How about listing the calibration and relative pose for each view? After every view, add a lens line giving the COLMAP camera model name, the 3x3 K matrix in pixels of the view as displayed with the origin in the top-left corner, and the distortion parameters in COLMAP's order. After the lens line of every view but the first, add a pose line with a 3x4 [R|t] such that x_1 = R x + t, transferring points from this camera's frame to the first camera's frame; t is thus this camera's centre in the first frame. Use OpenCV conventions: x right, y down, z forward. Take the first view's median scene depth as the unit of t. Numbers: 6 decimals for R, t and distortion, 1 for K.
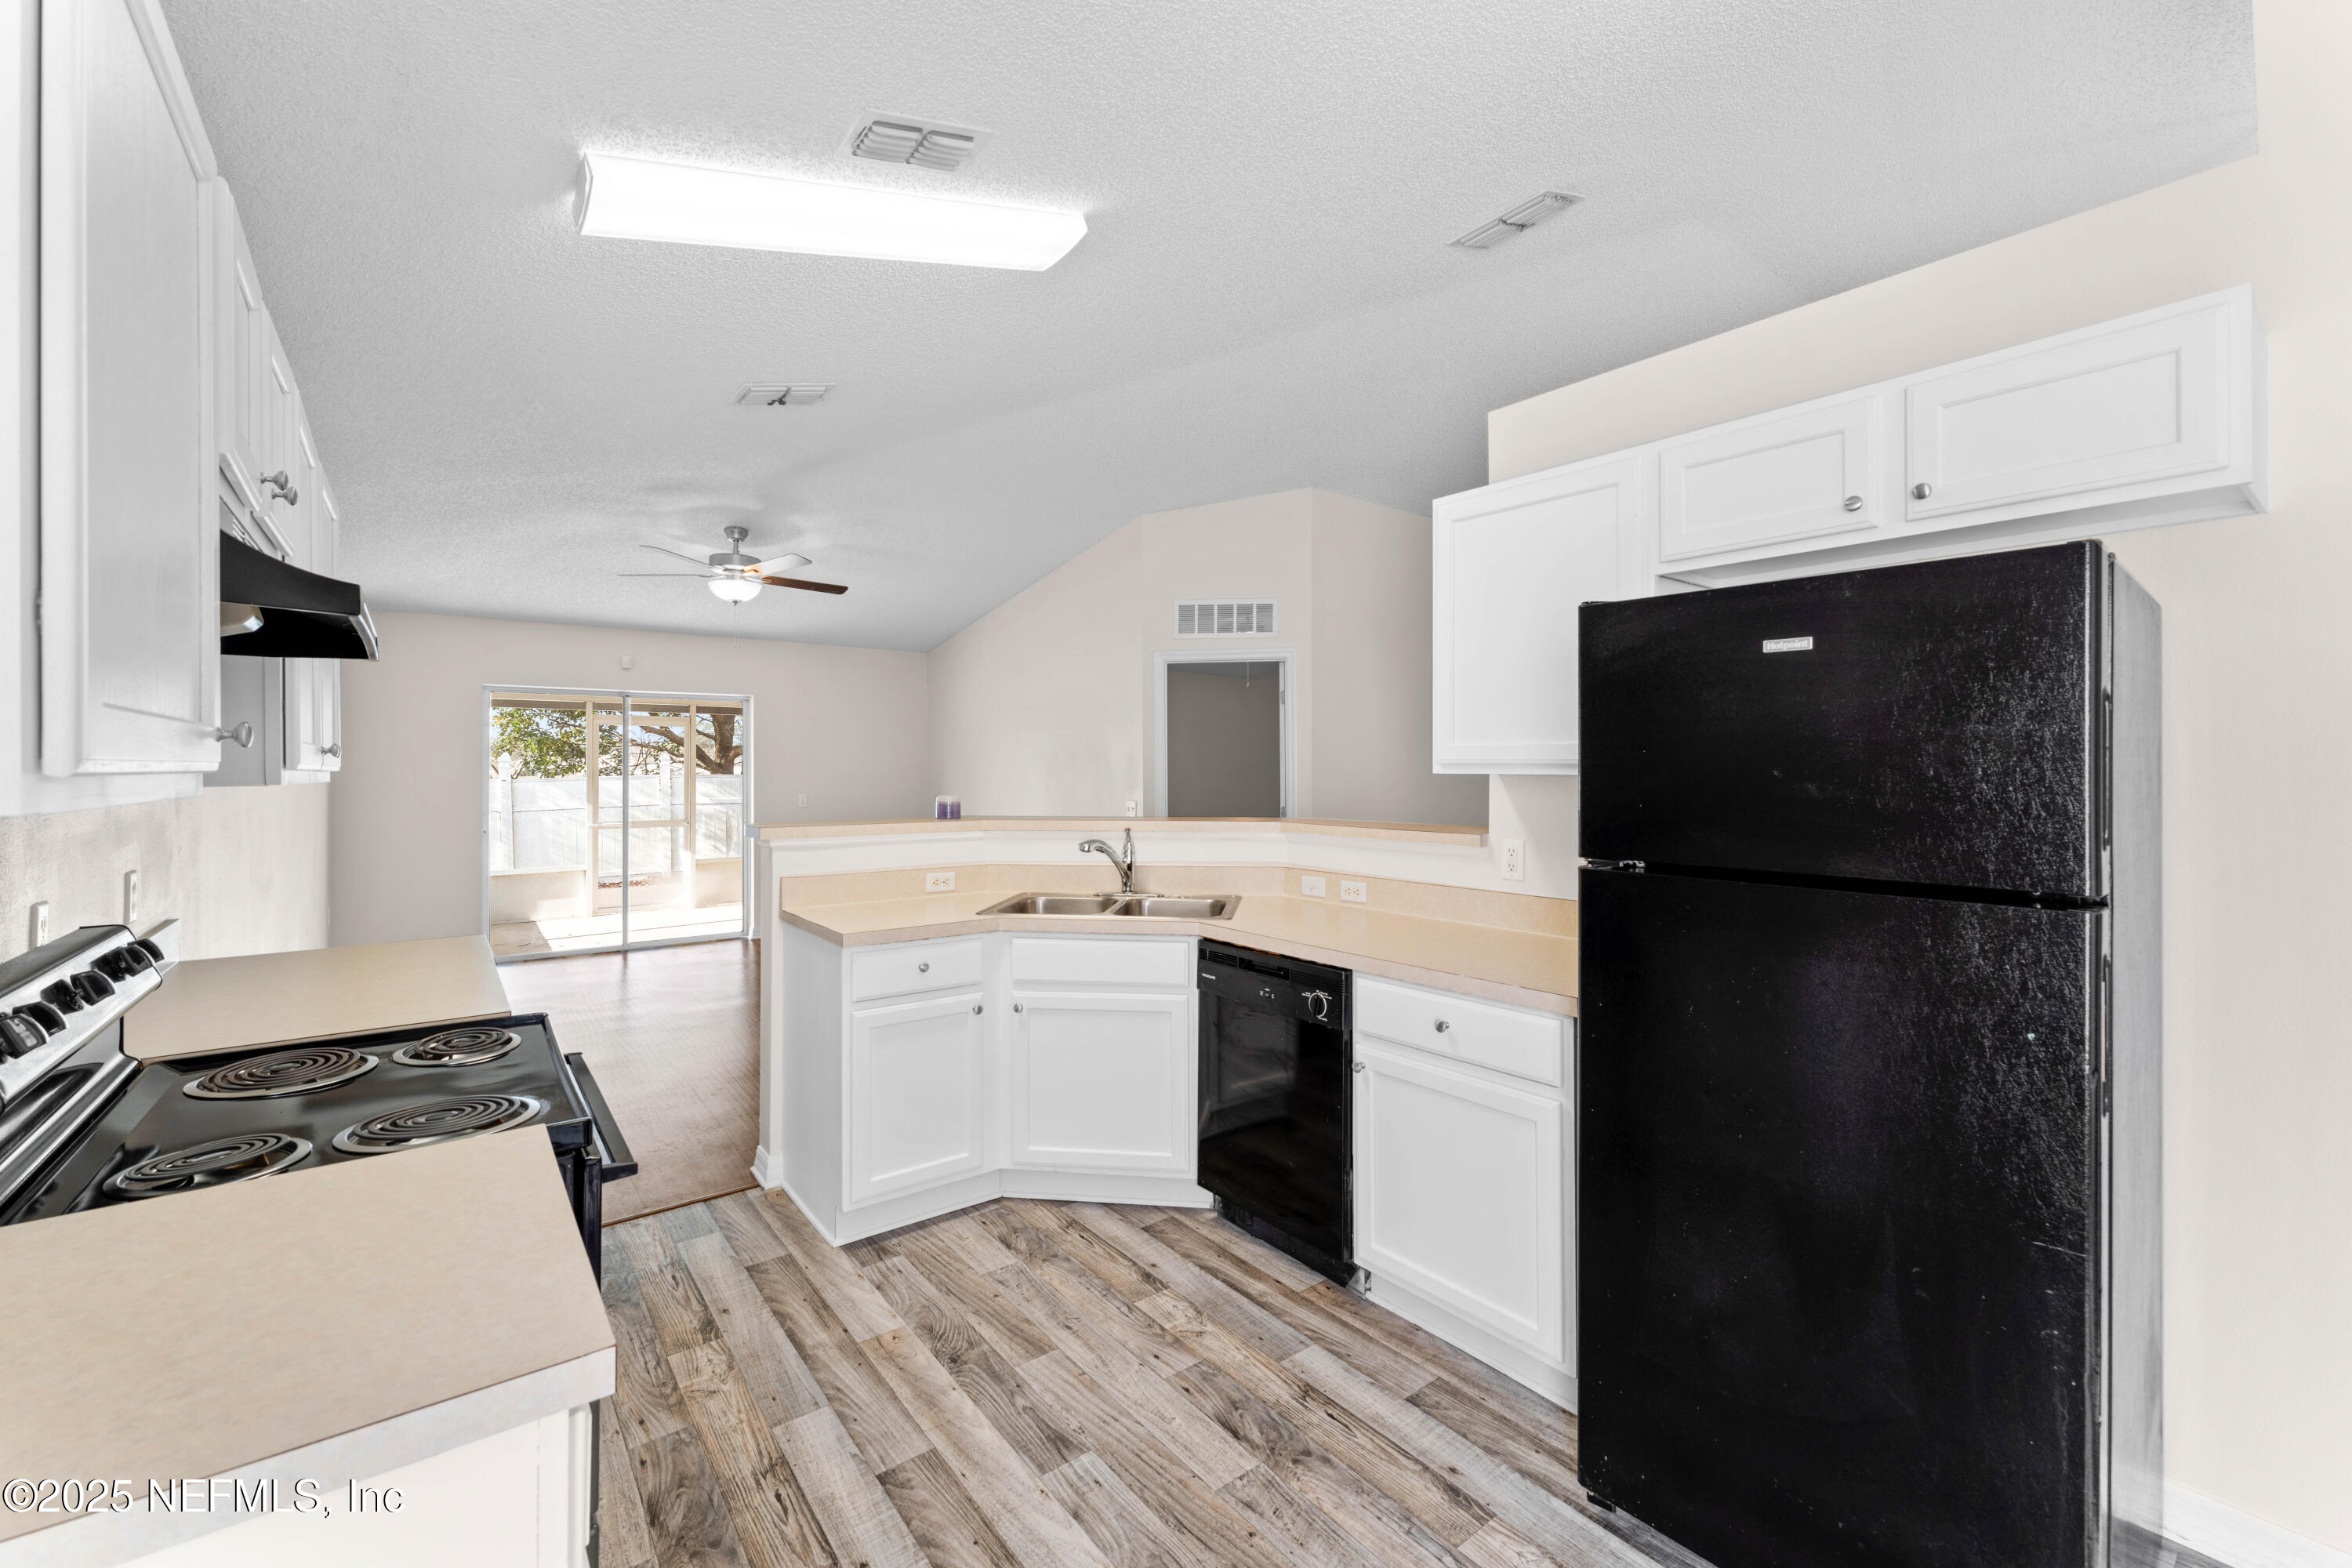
lens RADIAL K [[957.8, 0, 1188.8], [0, 957.8, 766.5], [0, 0, 1]] dist [0.000885, -0.000057]
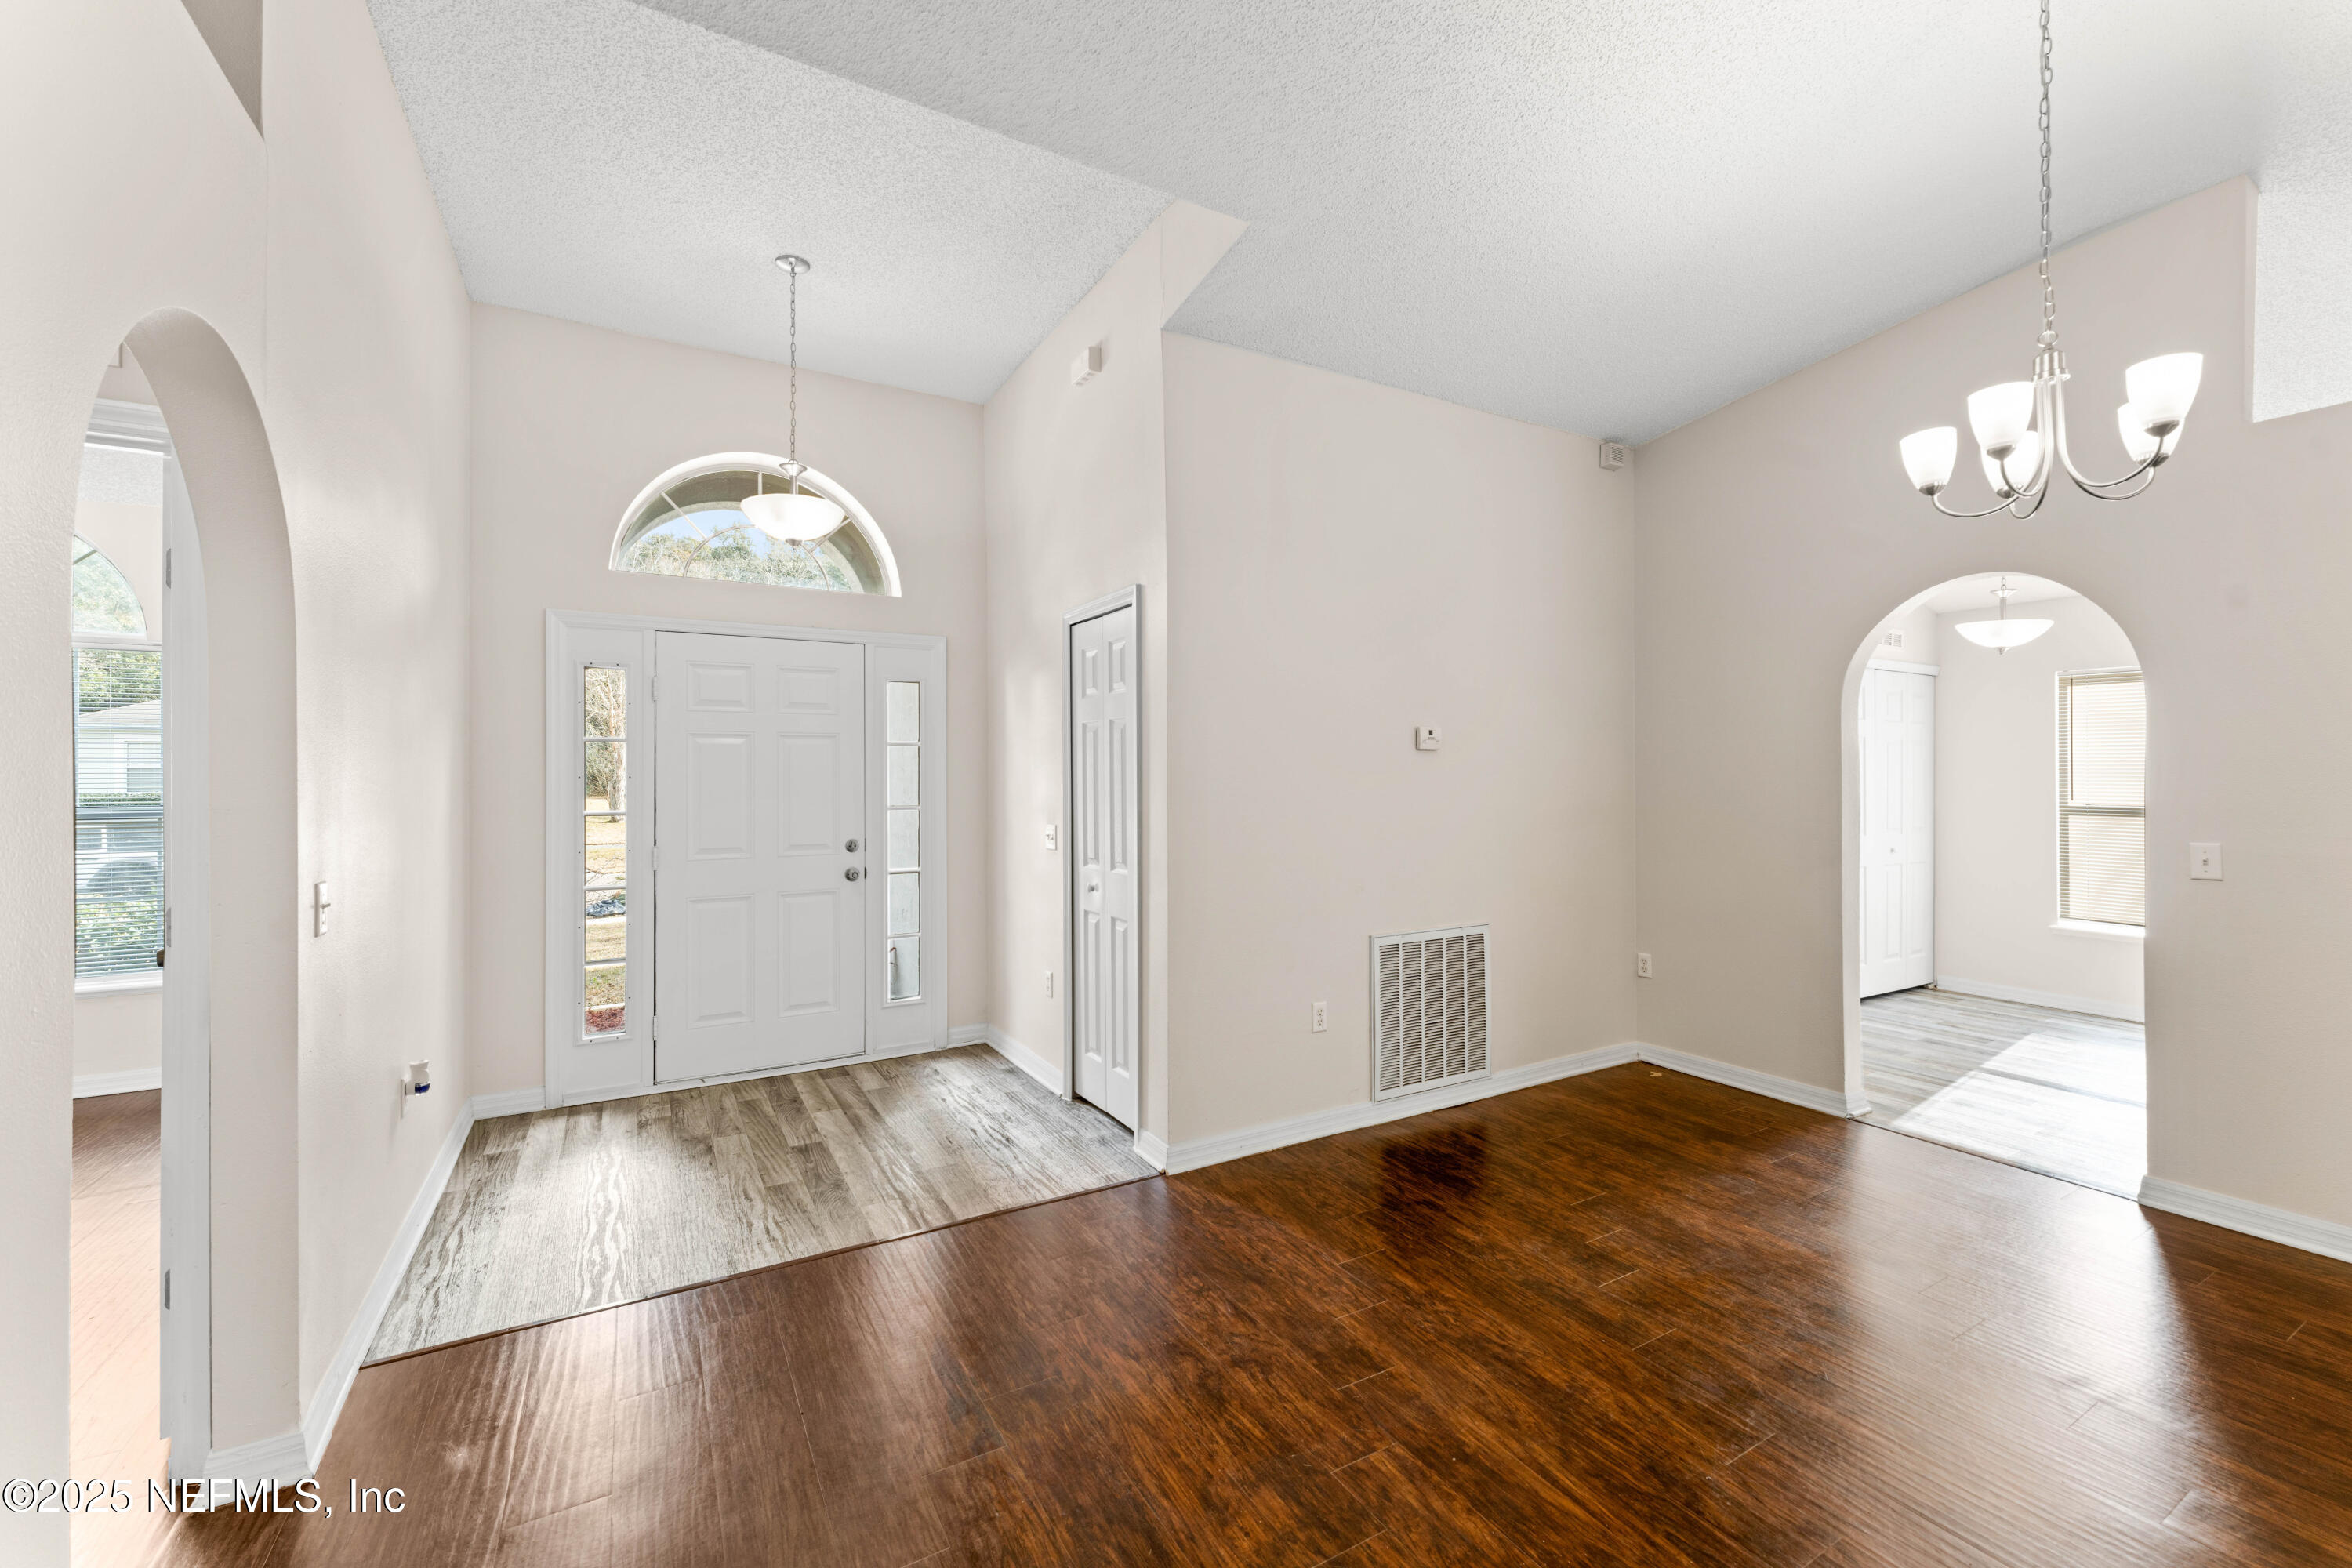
lens RADIAL K [[957.8, 0, 1188.8], [0, 957.8, 766.5], [0, 0, 1]] dist [0.000885, -0.000057]
pose [[-0.989622, 0.001775, 0.143685, -1.107634], [0.000566, 0.999964, -0.008451, -0.005469], [-0.143695, -0.008282, -0.989587, 2.388774]]
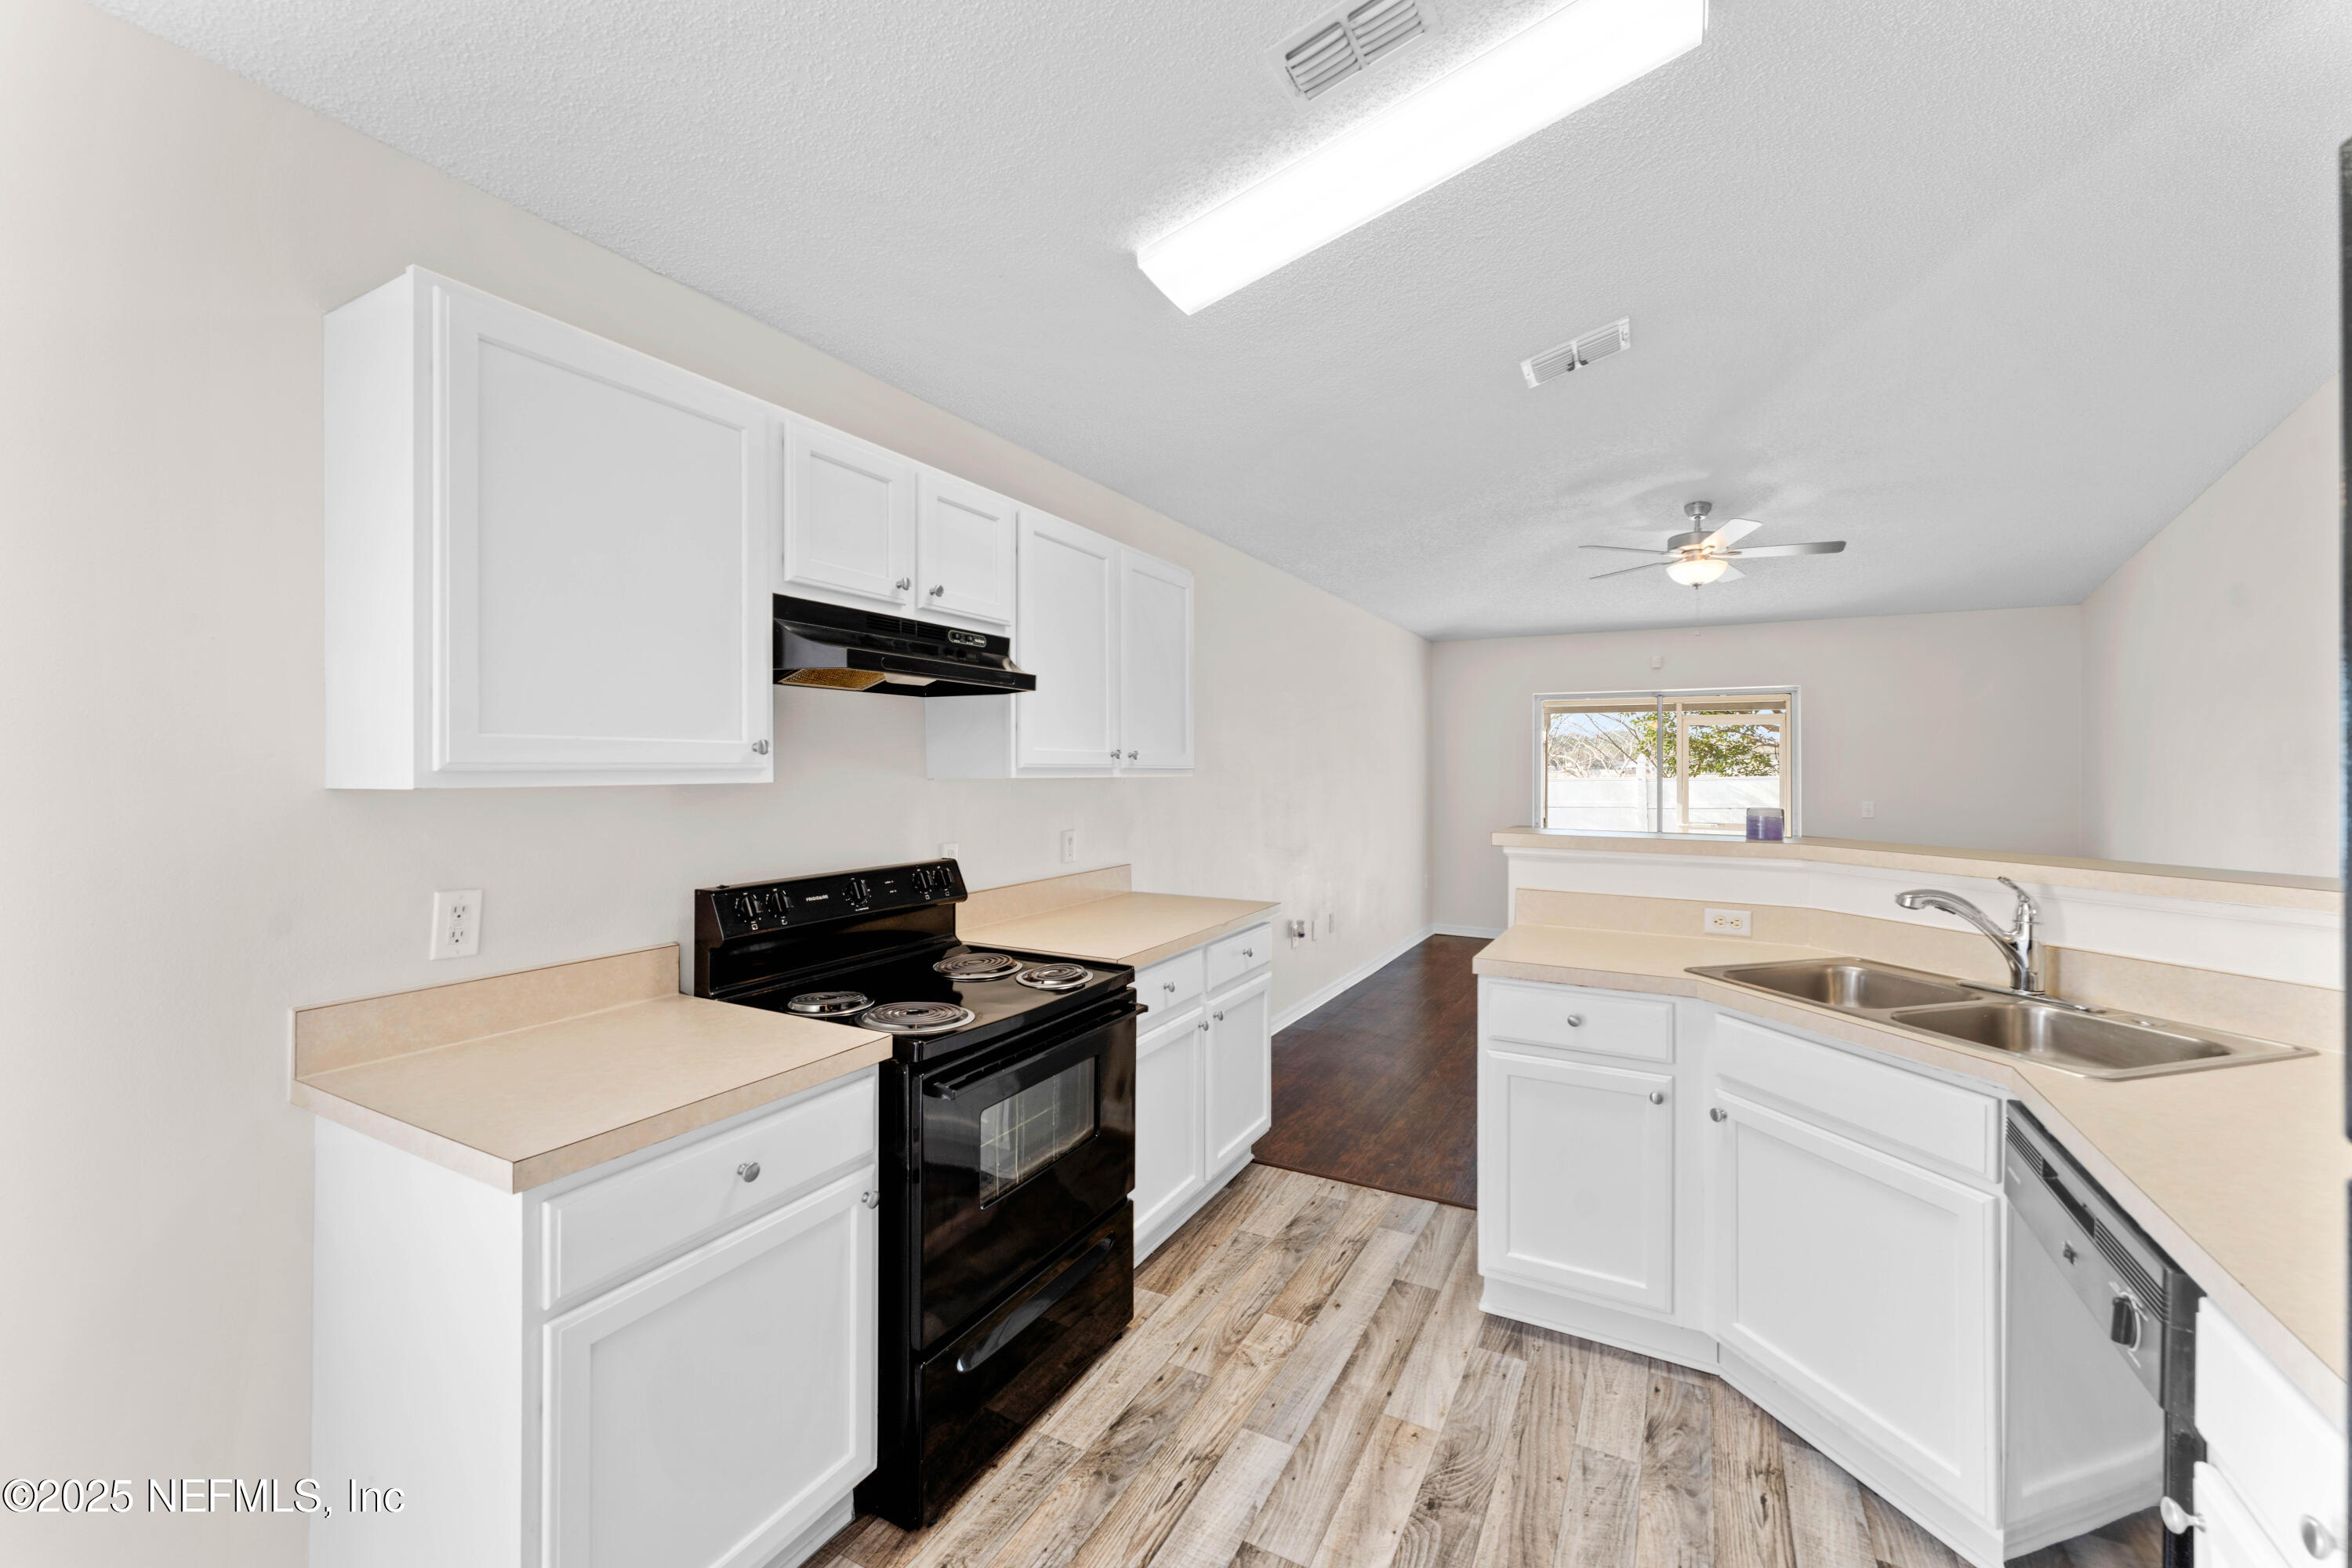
lens RADIAL K [[957.8, 0, 1188.8], [0, 957.8, 766.5], [0, 0, 1]] dist [0.000885, -0.000057]
pose [[0.394327, 0.003607, -0.918963, 0.363933], [-0.003085, 0.999992, 0.002601, -0.003065], [0.918965, 0.001809, 0.394335, 0.434053]]
